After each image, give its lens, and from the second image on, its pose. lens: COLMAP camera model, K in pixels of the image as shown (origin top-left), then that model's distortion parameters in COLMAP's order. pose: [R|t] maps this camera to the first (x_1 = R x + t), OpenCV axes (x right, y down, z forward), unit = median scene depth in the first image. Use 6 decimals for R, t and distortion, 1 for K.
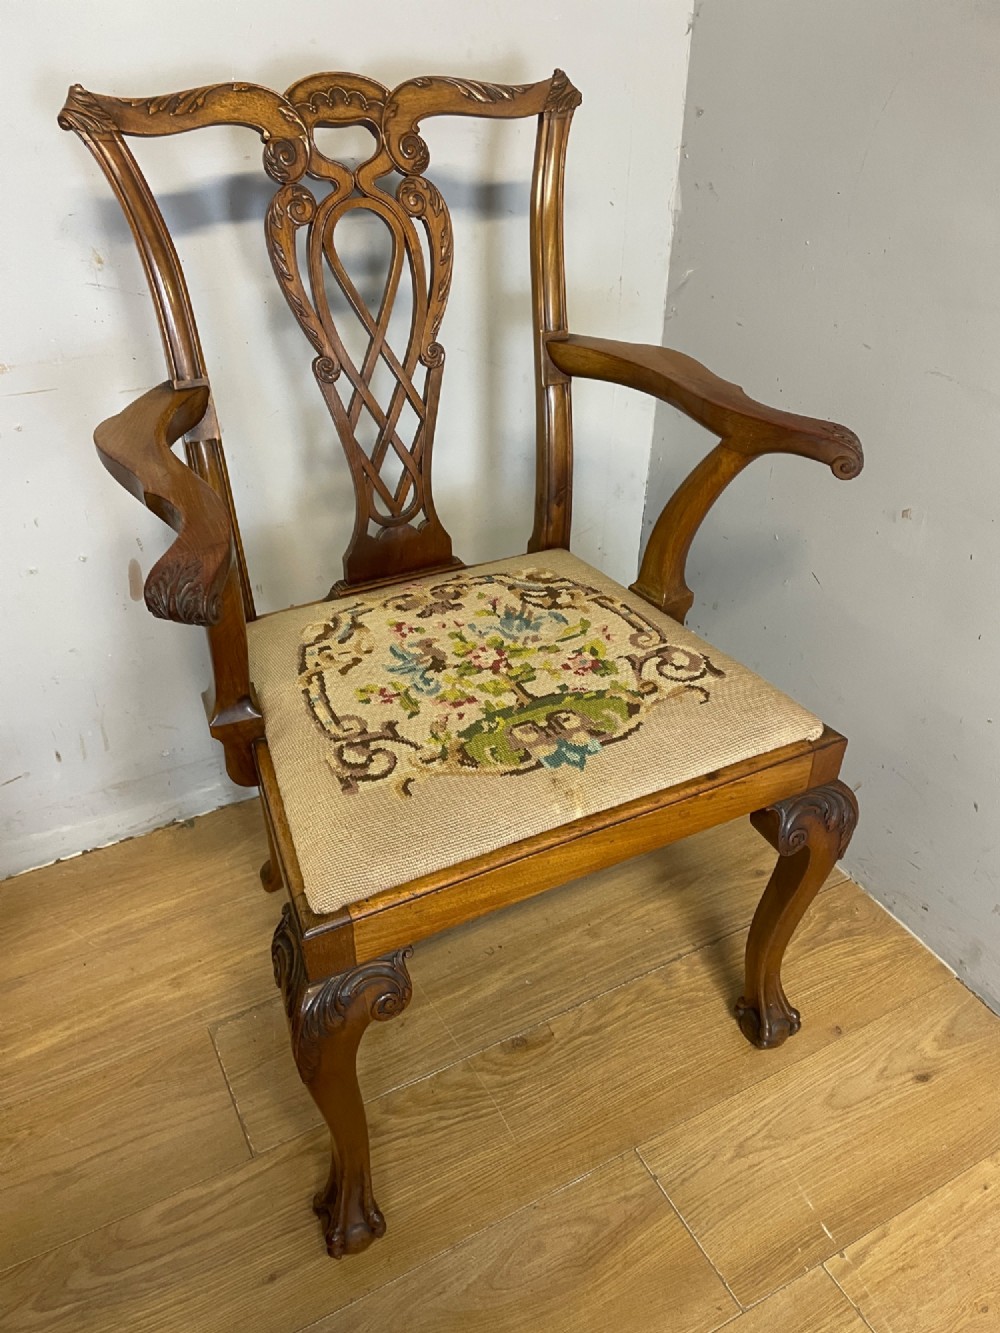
lens RADIAL K [[1024.9, 0, 503.2], [0, 1024.9, 665.9], [0, 0, 1]] dist [0.083155, -0.112972]
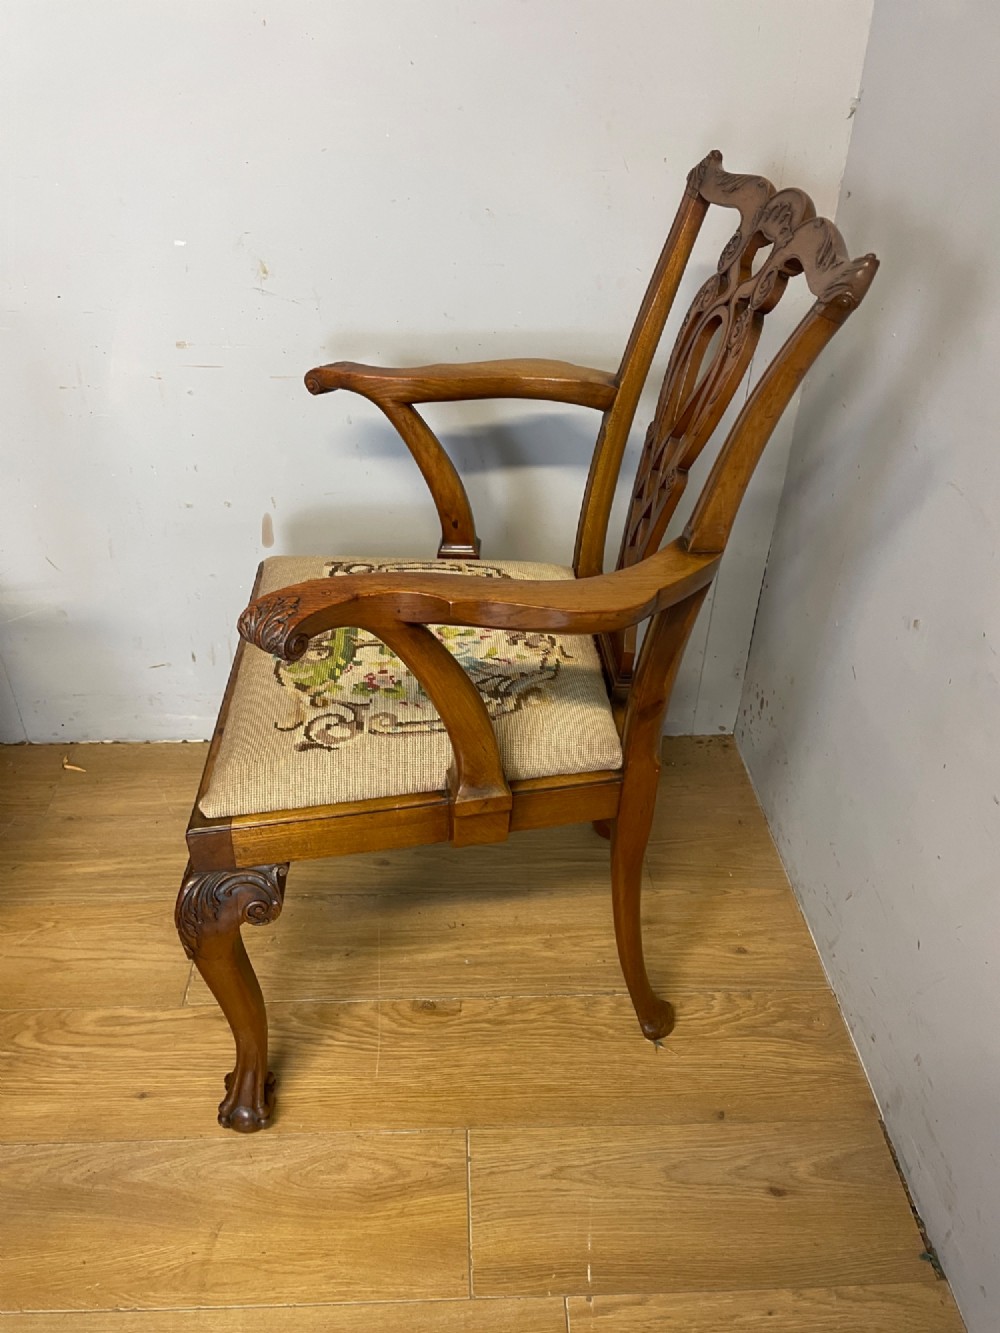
lens RADIAL K [[1024.9, 0, 496.5], [0, 1024.9, 663.0], [0, 0, 1]] dist [0.083155, -0.112972]
pose [[0.900534, 0.250159, -0.355610, 0.446400], [-0.257728, 0.965846, 0.026777, -0.043008], [0.350163, 0.067538, 0.934251, -0.032530]]
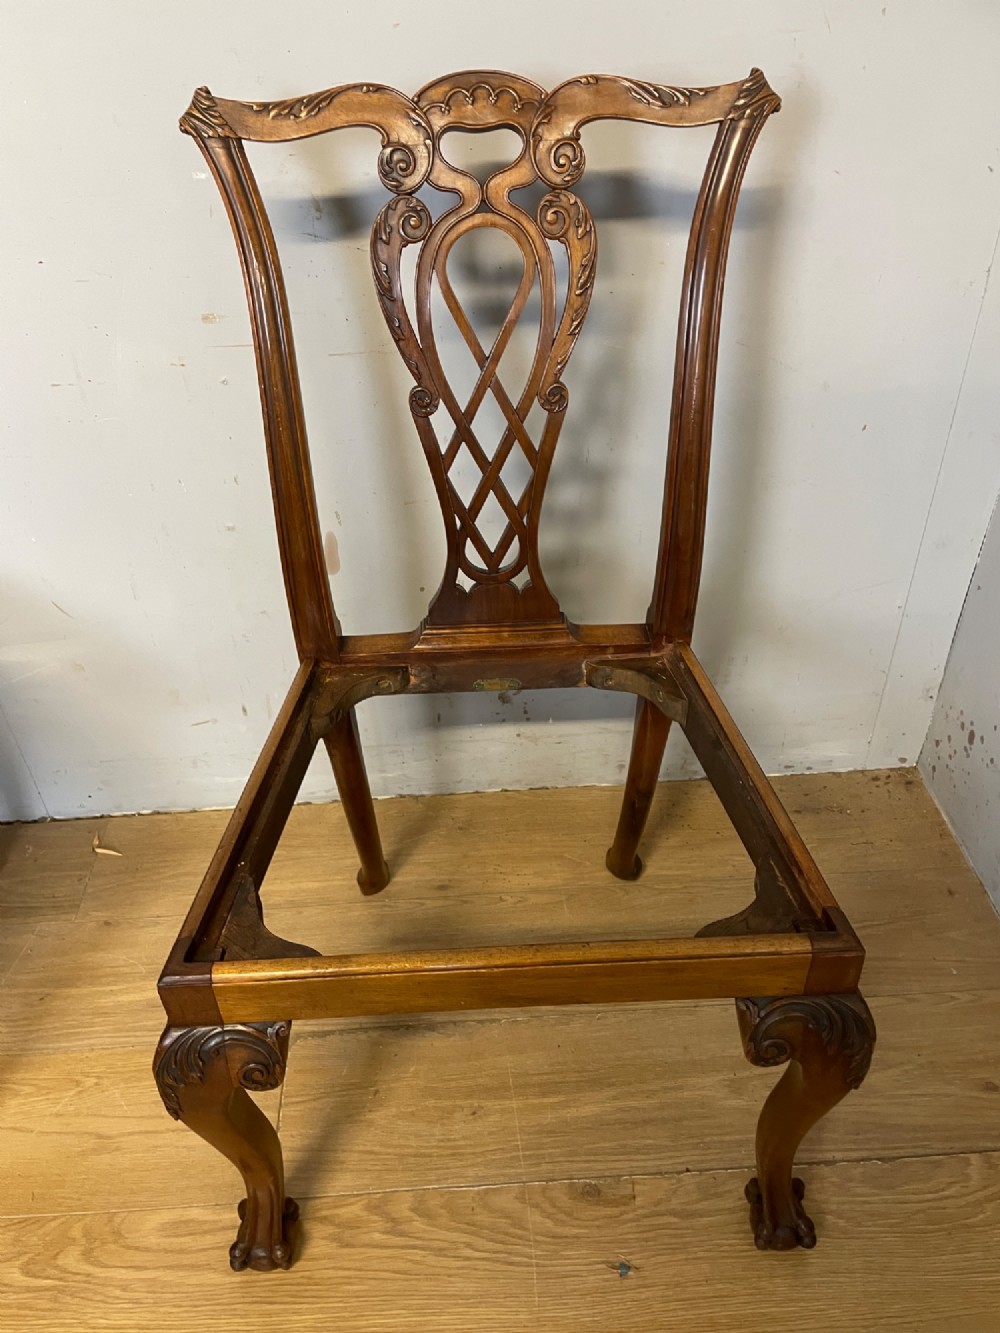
lens RADIAL K [[1024.9, 0, 514.3], [0, 1024.9, 669.8], [0, 0, 1]] dist [0.083155, -0.112972]
pose [[0.907475, 0.223239, -0.355884, 0.198606], [-0.200415, 0.974565, 0.100282, -0.135785], [0.369220, -0.019679, 0.929134, 0.236377]]
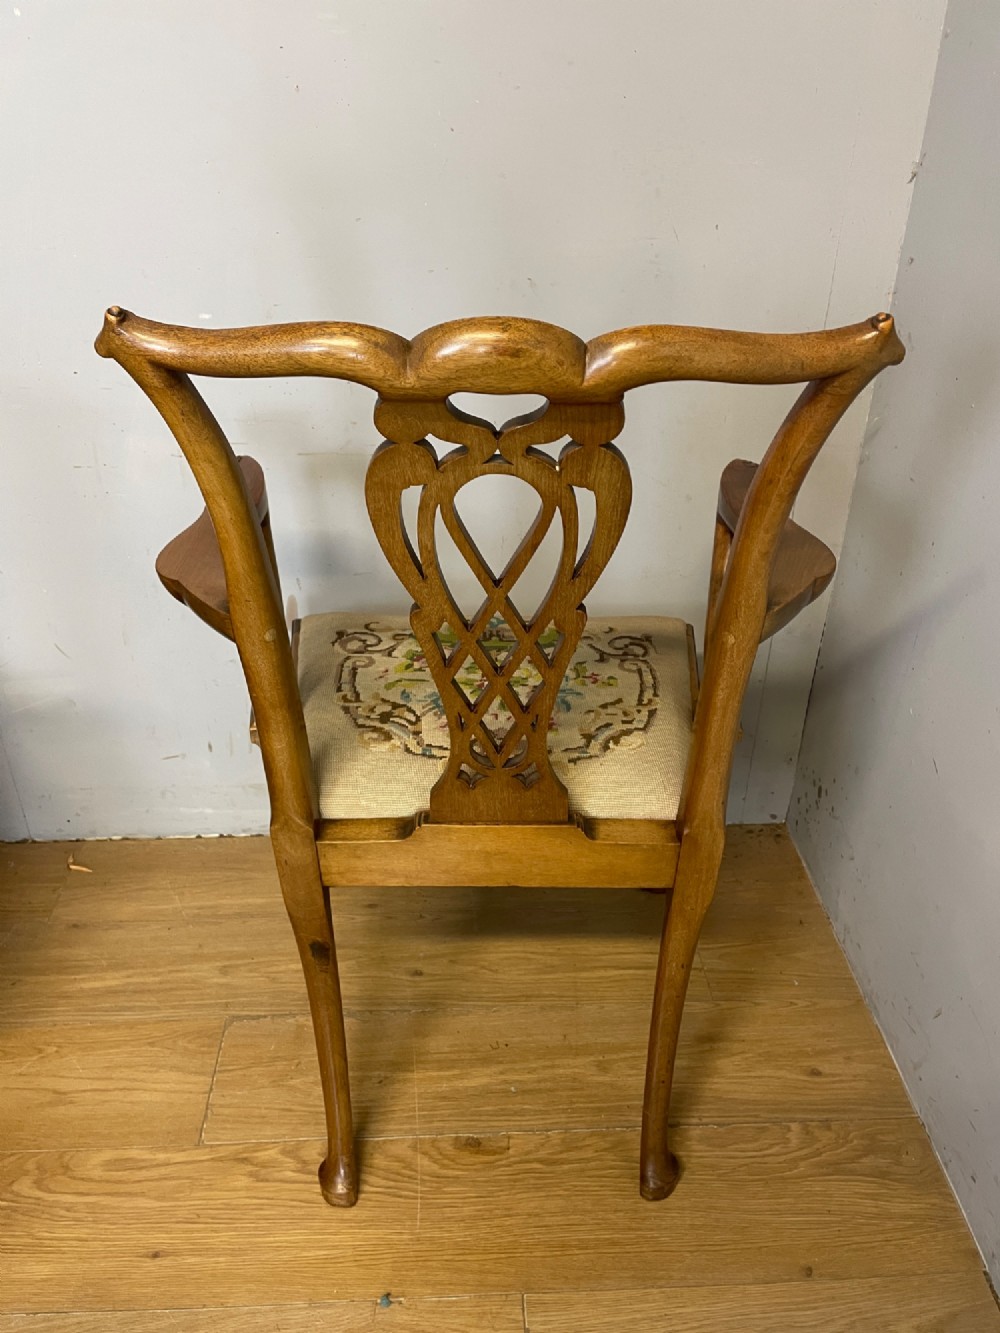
lens RADIAL K [[1024.9, 0, 503.4], [0, 1024.9, 660.8], [0, 0, 1]] dist [0.083155, -0.112972]
pose [[0.904248, 0.219156, -0.366478, 0.356439], [-0.249233, 0.967766, -0.036230, -0.061315], [0.346725, 0.124100, 0.929721, 0.037742]]
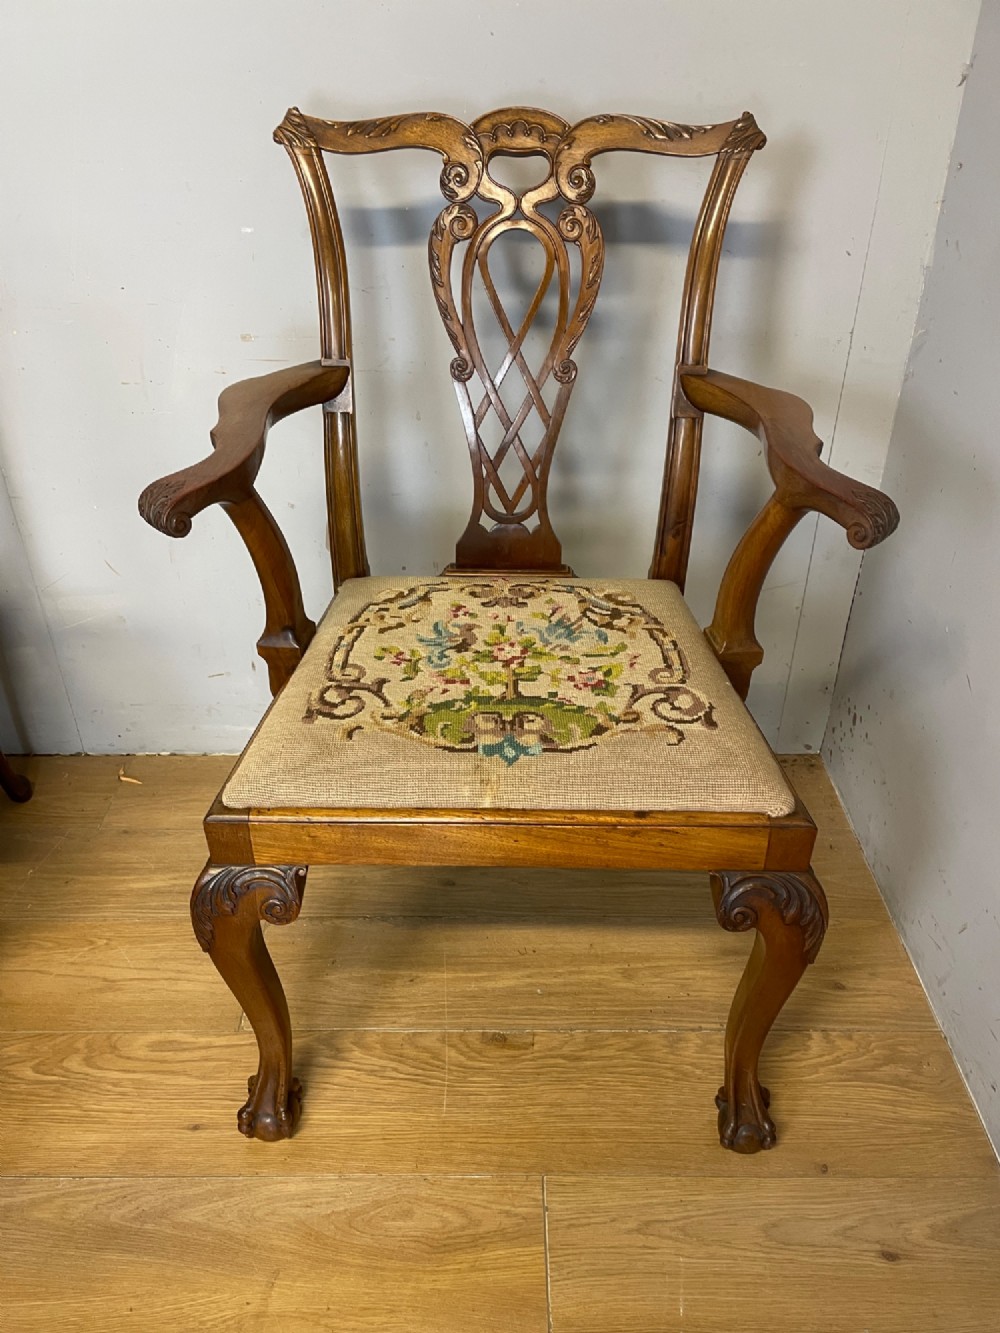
lens RADIAL K [[1024.9, 0, 495.5], [0, 1024.9, 662.8], [0, 0, 1]] dist [0.083155, -0.112972]
pose [[0.879858, 0.245835, -0.406712, 0.395262], [-0.263297, 0.964621, 0.013458, -0.007831], [0.395631, 0.095245, 0.913457, 0.034049]]
